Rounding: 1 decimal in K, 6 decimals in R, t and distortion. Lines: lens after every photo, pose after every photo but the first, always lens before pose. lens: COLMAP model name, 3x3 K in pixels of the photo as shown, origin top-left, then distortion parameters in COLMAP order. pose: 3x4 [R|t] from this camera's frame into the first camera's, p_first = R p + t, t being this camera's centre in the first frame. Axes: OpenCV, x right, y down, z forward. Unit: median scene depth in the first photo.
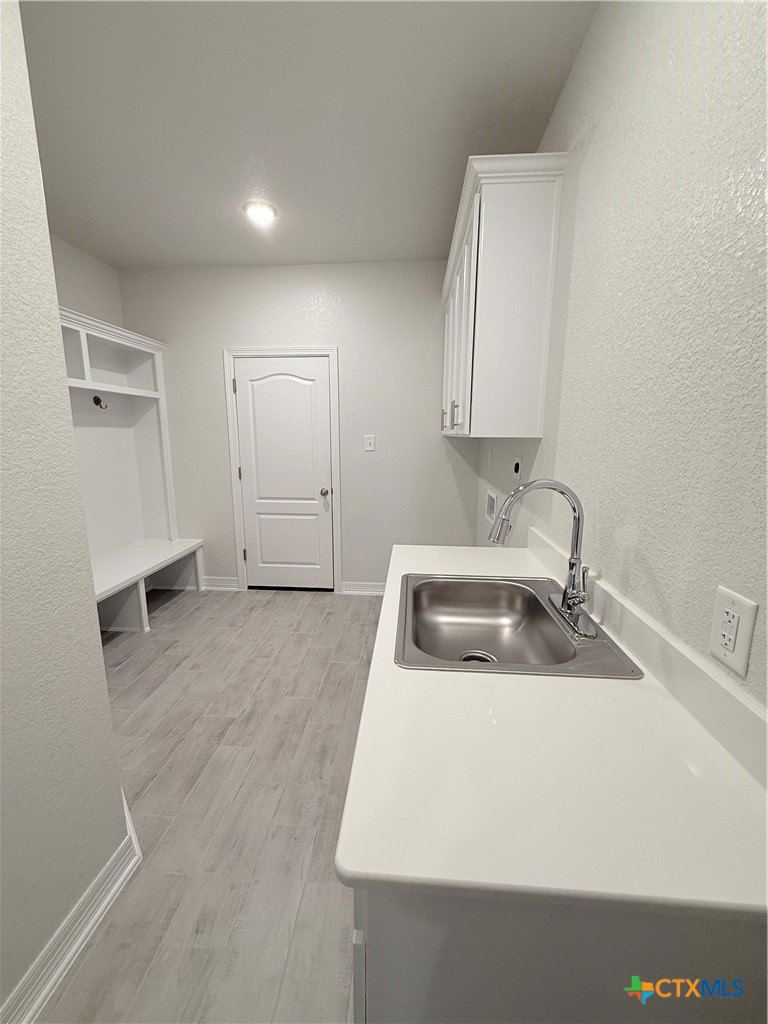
lens RADIAL K [[408.0, 0, 384.0], [0, 408.0, 511.5], [0, 0, 1]] dist [0.000771, -0.000429]
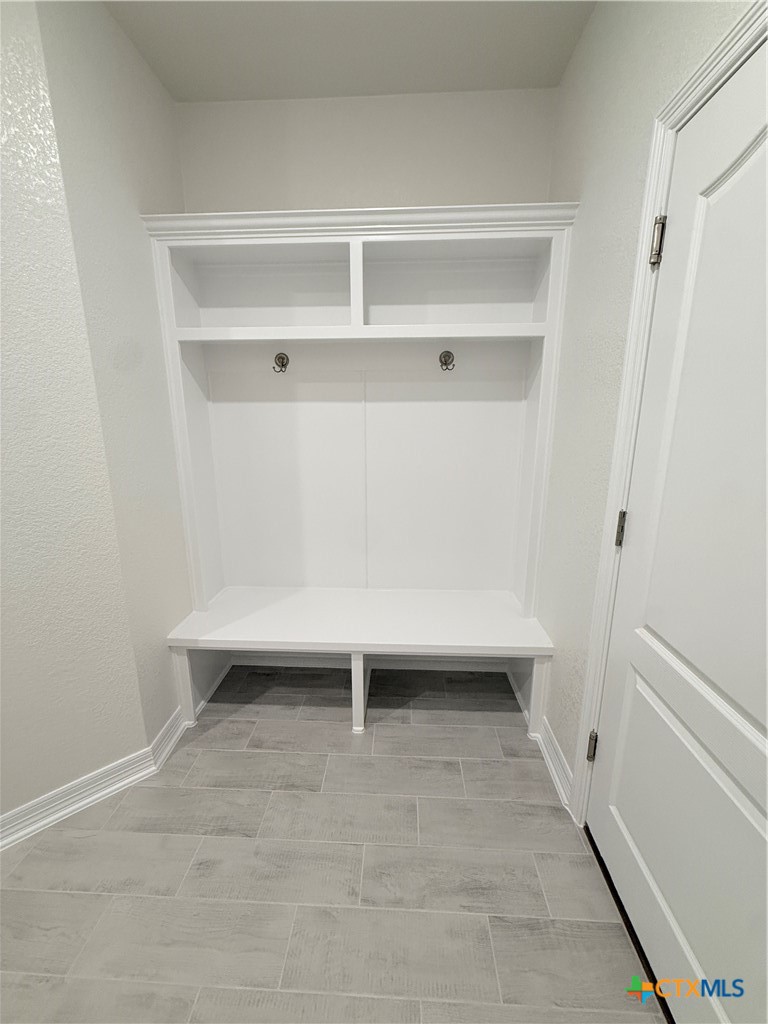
lens RADIAL K [[408.0, 0, 384.5], [0, 408.0, 510.9], [0, 0, 1]] dist [0.000771, -0.000429]
pose [[0.016163, 0.227522, -0.973639, -0.047906], [-0.178559, 0.958769, 0.221083, -0.169012], [0.983796, 0.170278, 0.056123, 0.911993]]
